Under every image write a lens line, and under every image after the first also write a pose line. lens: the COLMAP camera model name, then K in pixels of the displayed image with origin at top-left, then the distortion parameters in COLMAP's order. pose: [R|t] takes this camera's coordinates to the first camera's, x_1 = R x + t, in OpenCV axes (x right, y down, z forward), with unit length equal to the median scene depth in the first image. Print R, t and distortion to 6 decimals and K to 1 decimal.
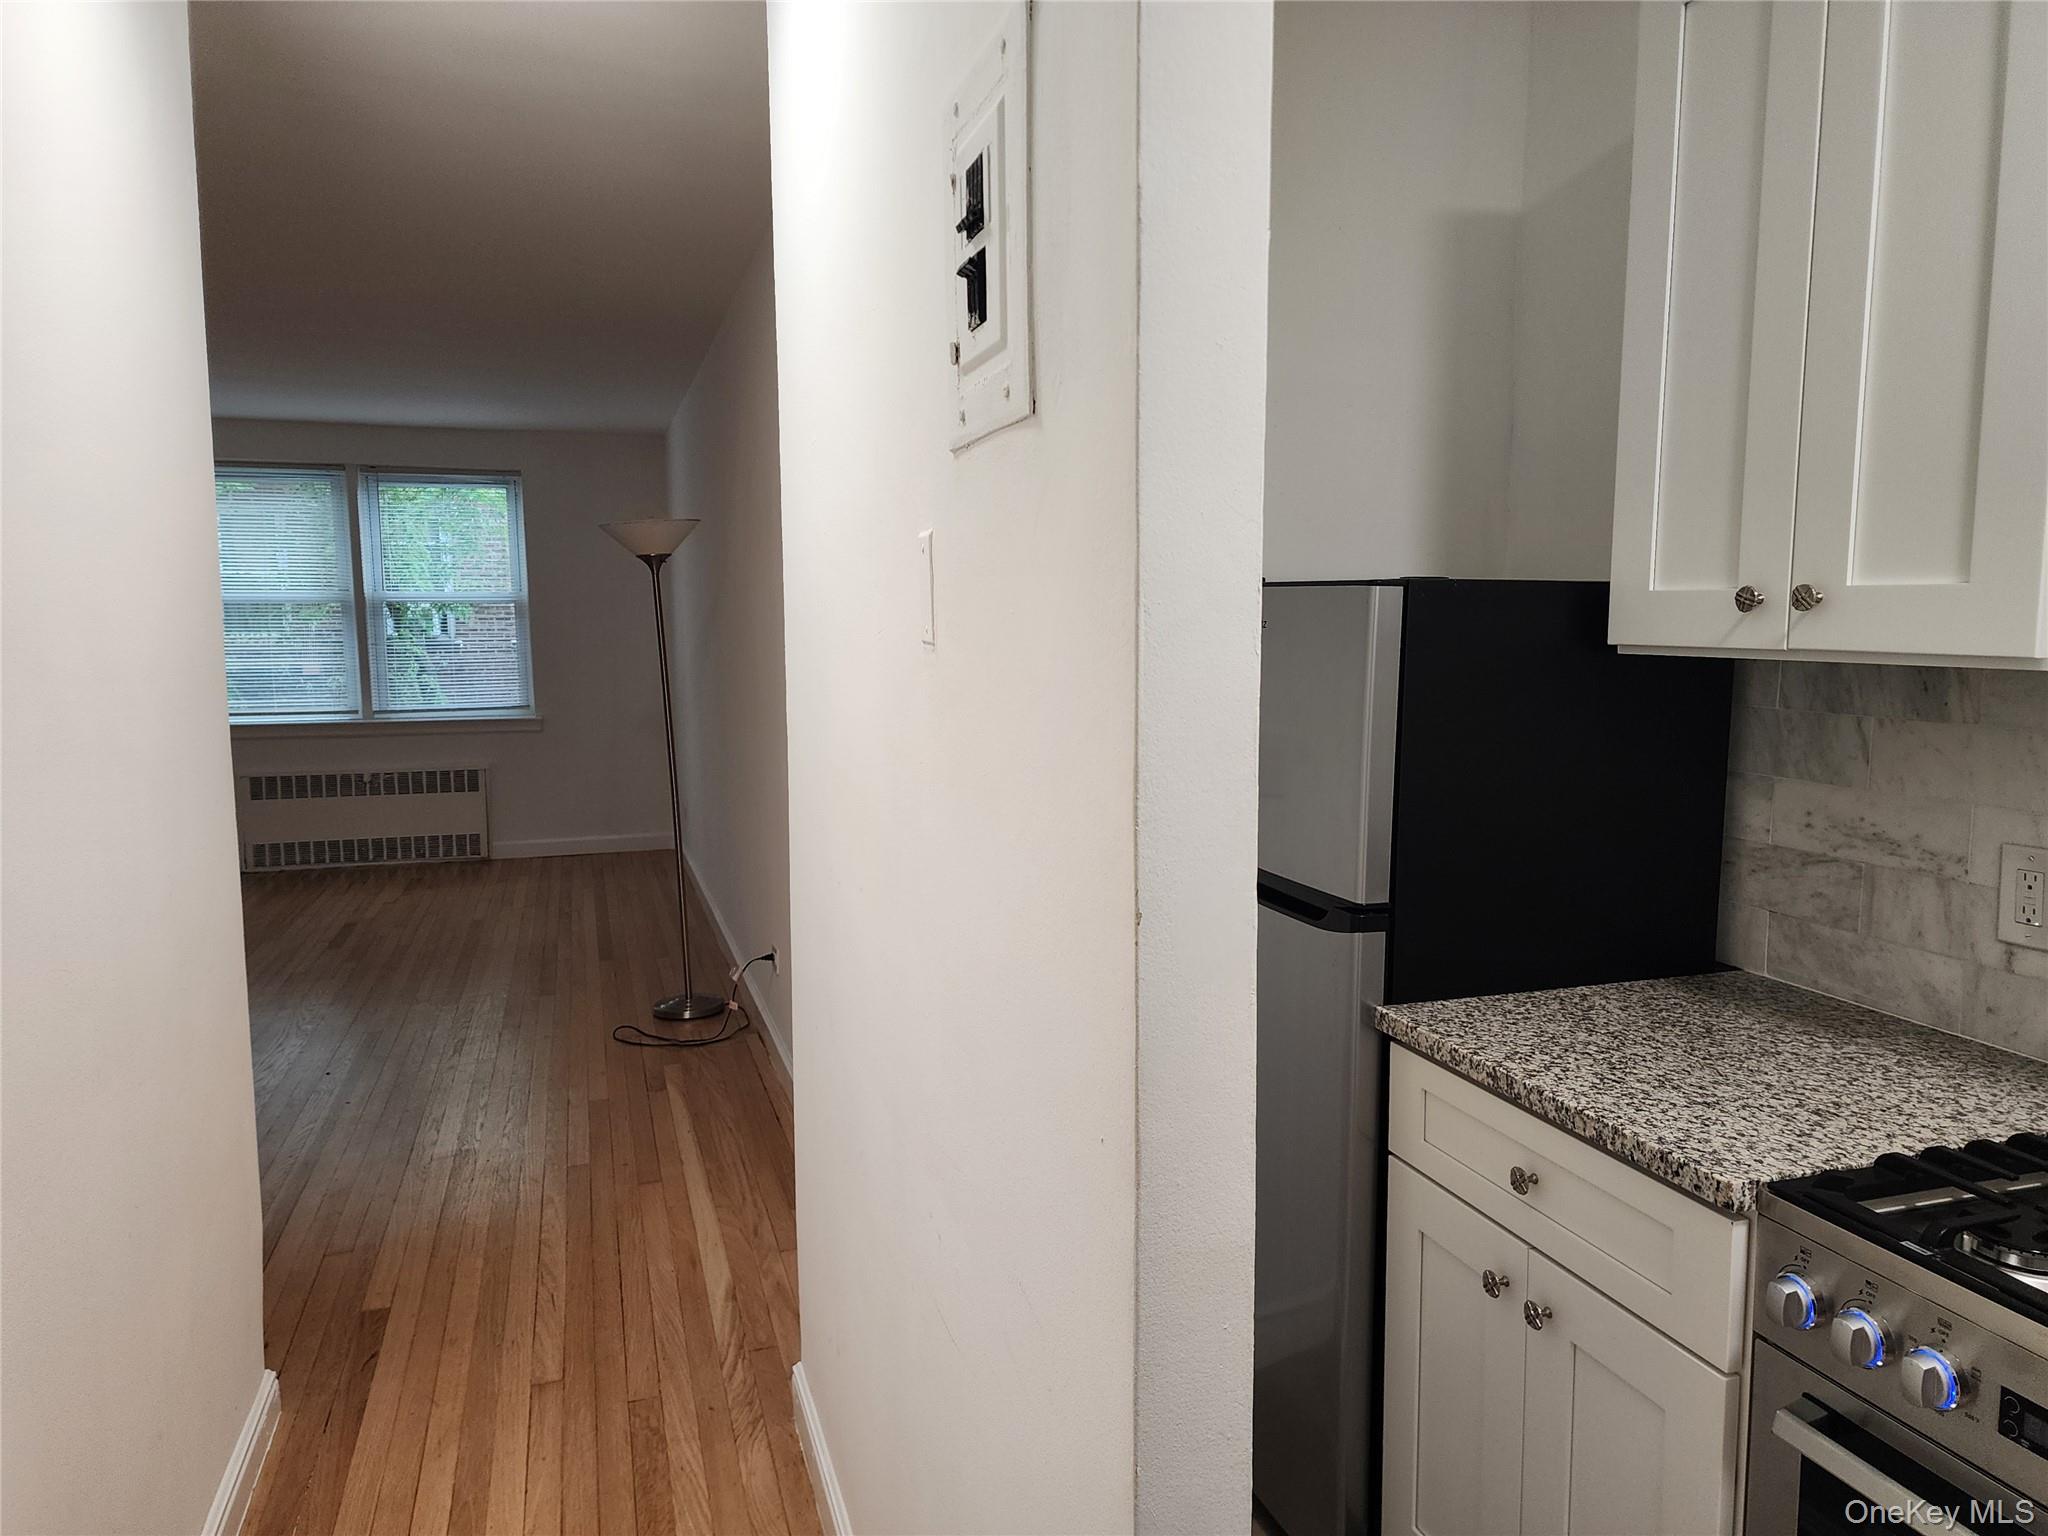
lens RADIAL K [[1398.9, 0, 1013.9], [0, 1398.9, 753.8], [0, 0, 1]] dist [0.074852, -0.022898]
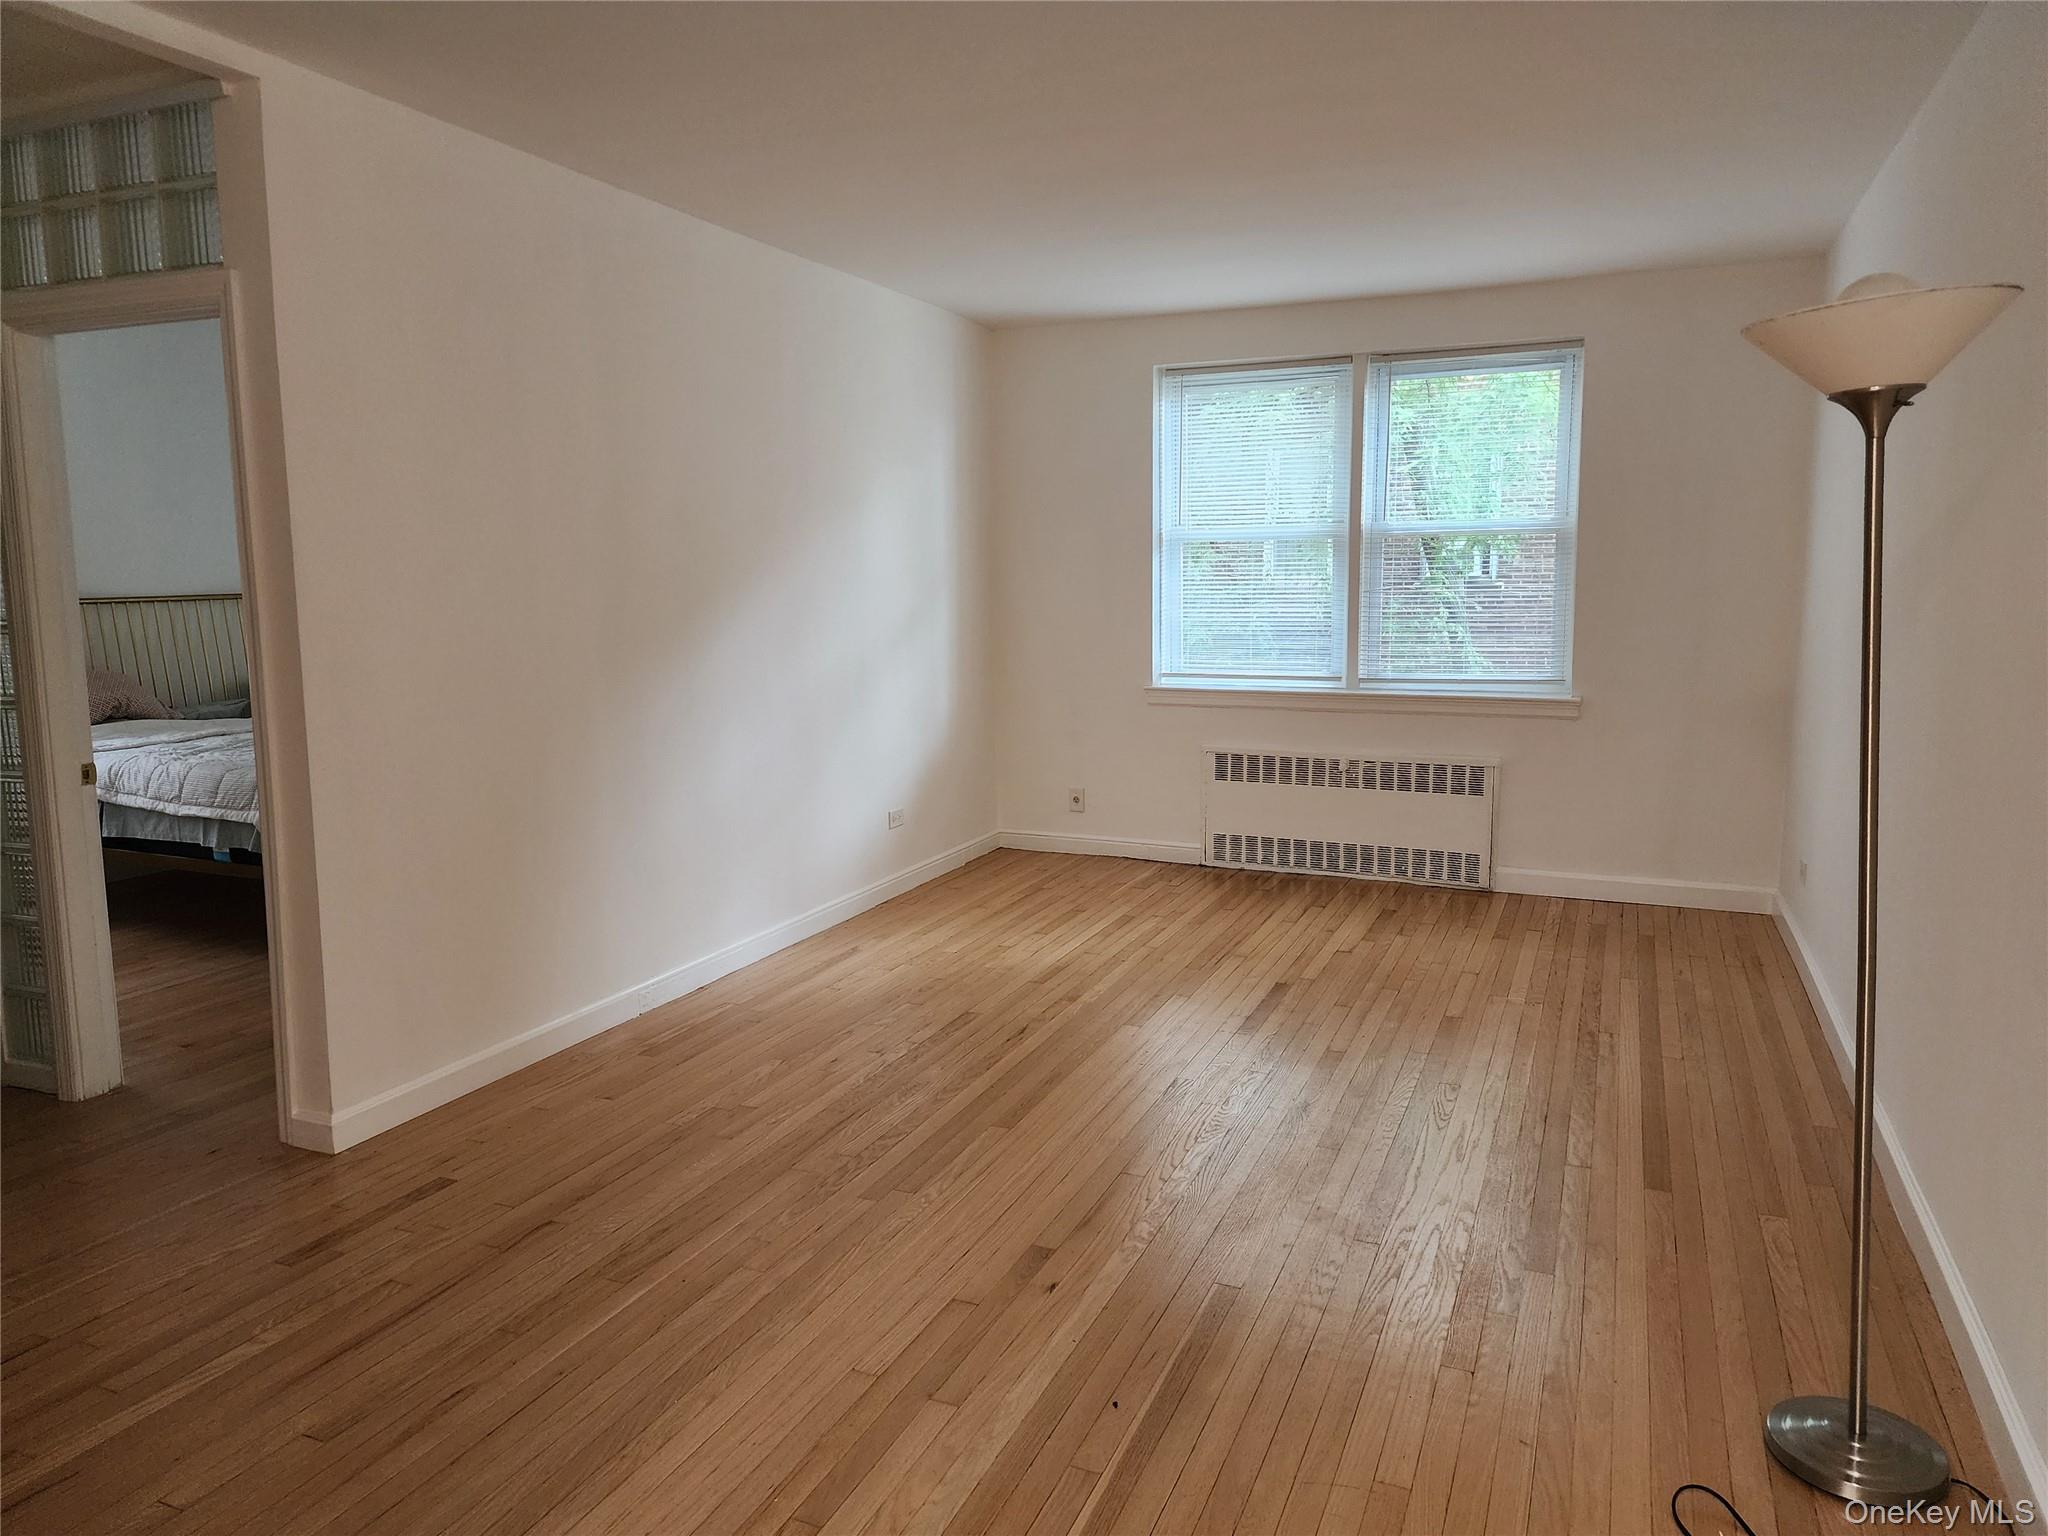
lens RADIAL K [[1398.9, 0, 1021.1], [0, 1398.9, 750.3], [0, 0, 1]] dist [0.074852, -0.022898]
pose [[0.759552, 0.087541, -0.644529, -0.095811], [-0.061693, 0.996131, 0.062594, -0.027738], [0.647515, -0.007780, 0.762013, 0.300040]]
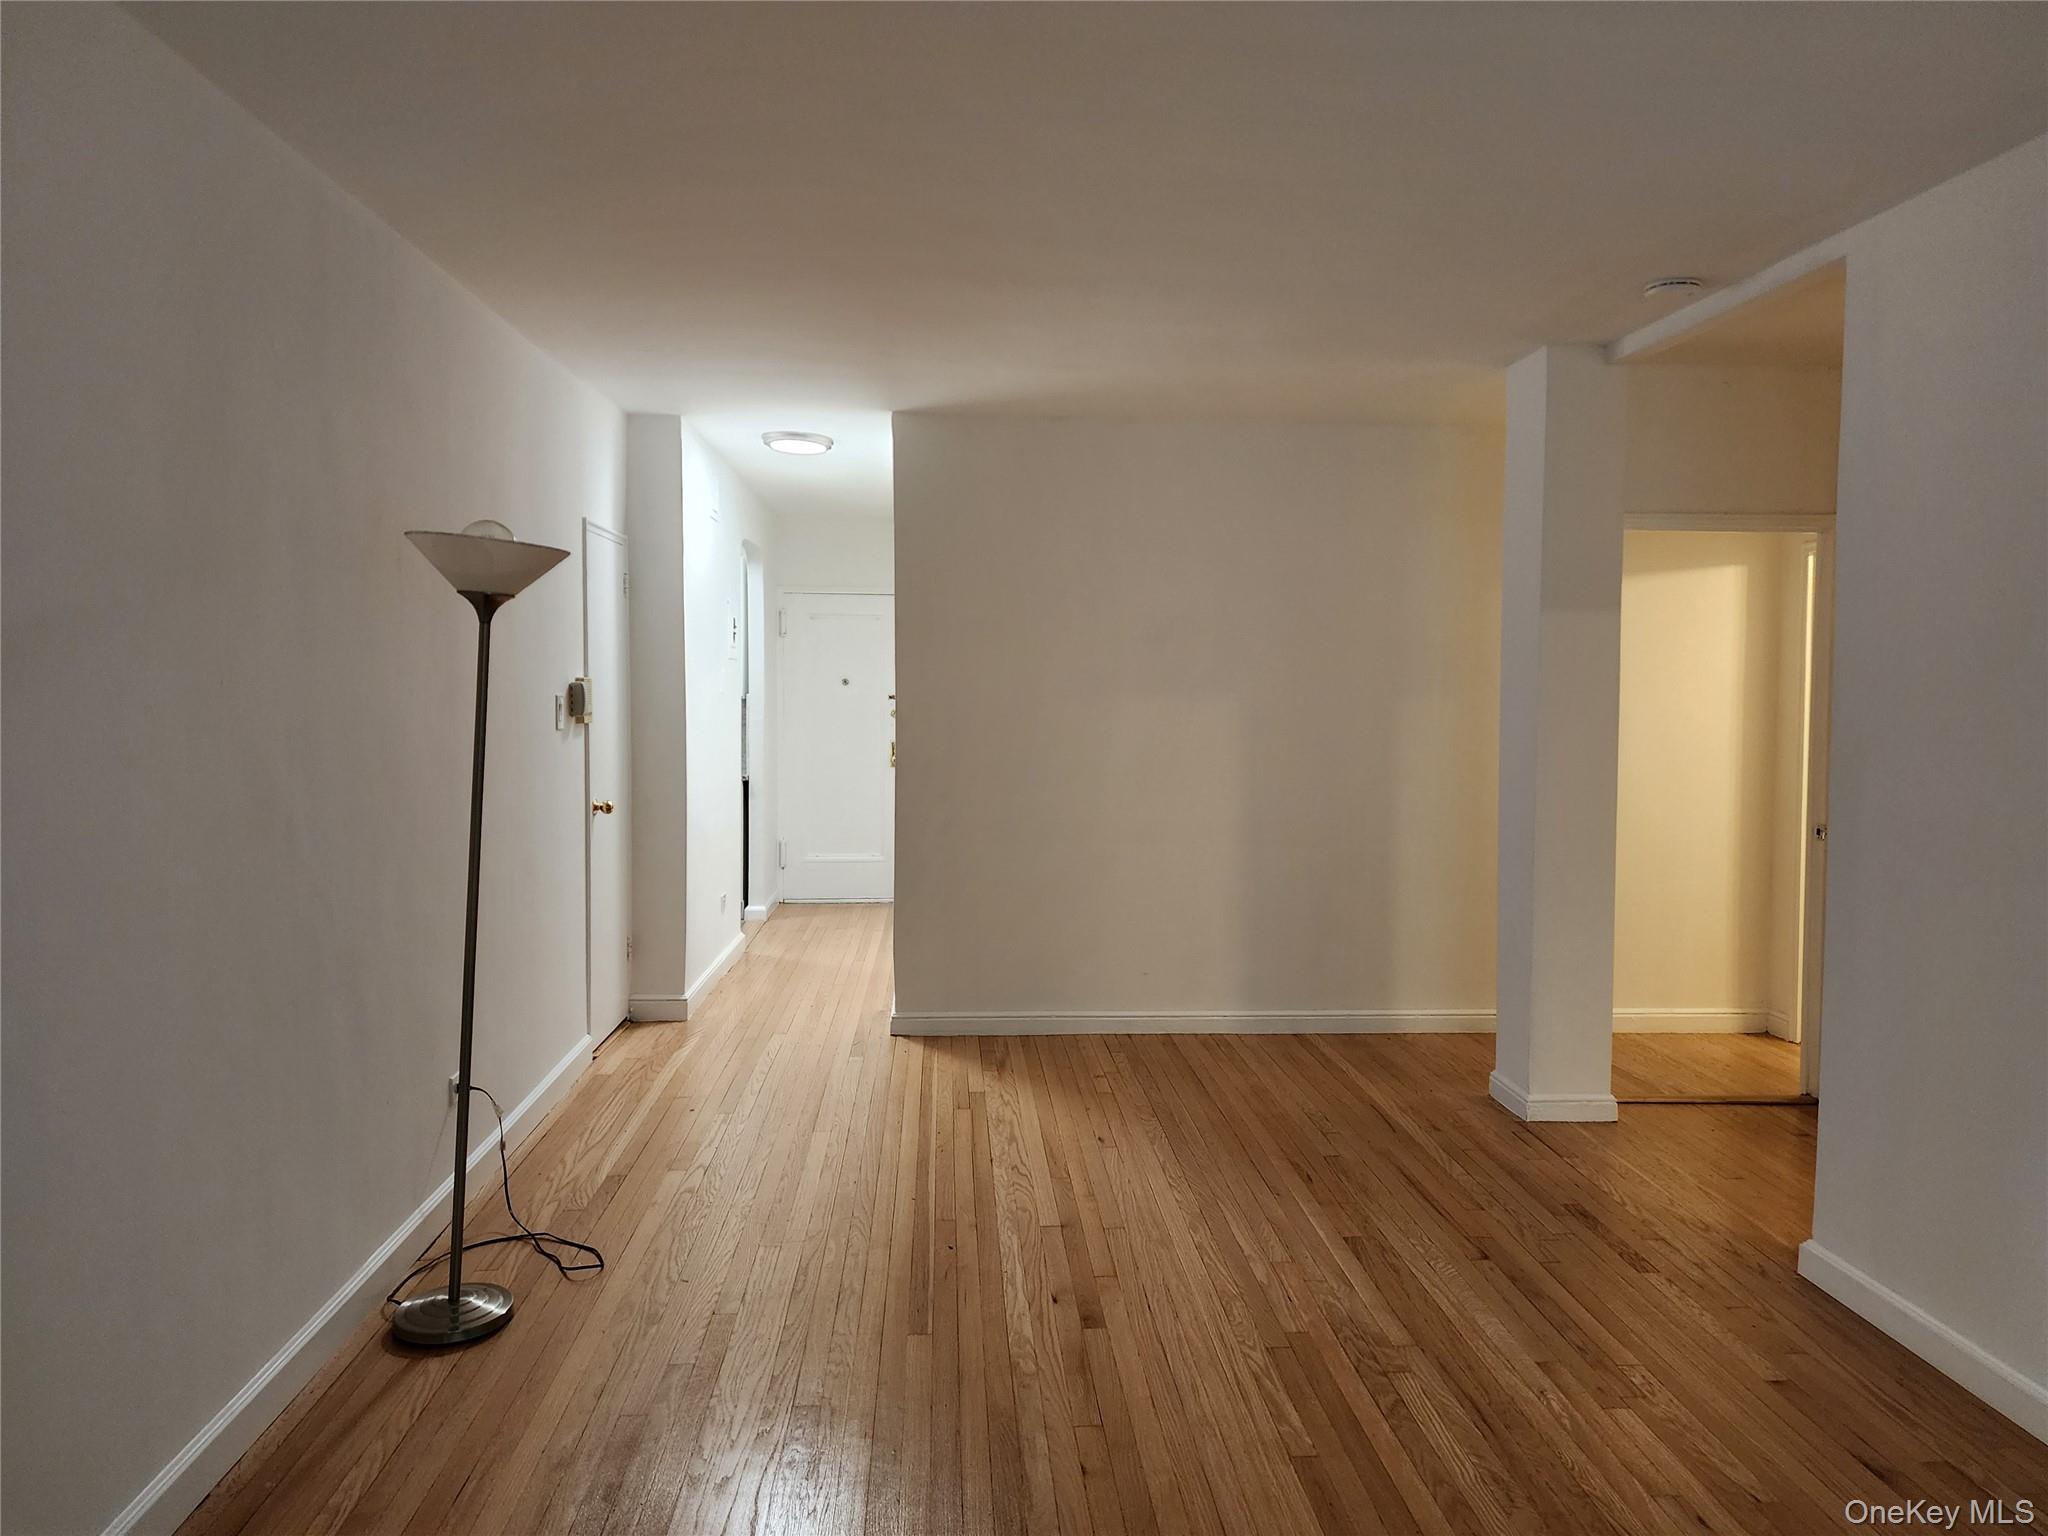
lens RADIAL K [[1398.9, 0, 1023.4], [0, 1398.9, 765.1], [0, 0, 1]] dist [0.074852, -0.022898]
pose [[-0.970943, -0.014643, 0.238863, -0.361822], [0.022255, 0.988276, 0.151044, -0.085886], [-0.238274, 0.151971, -0.959234, 0.882188]]
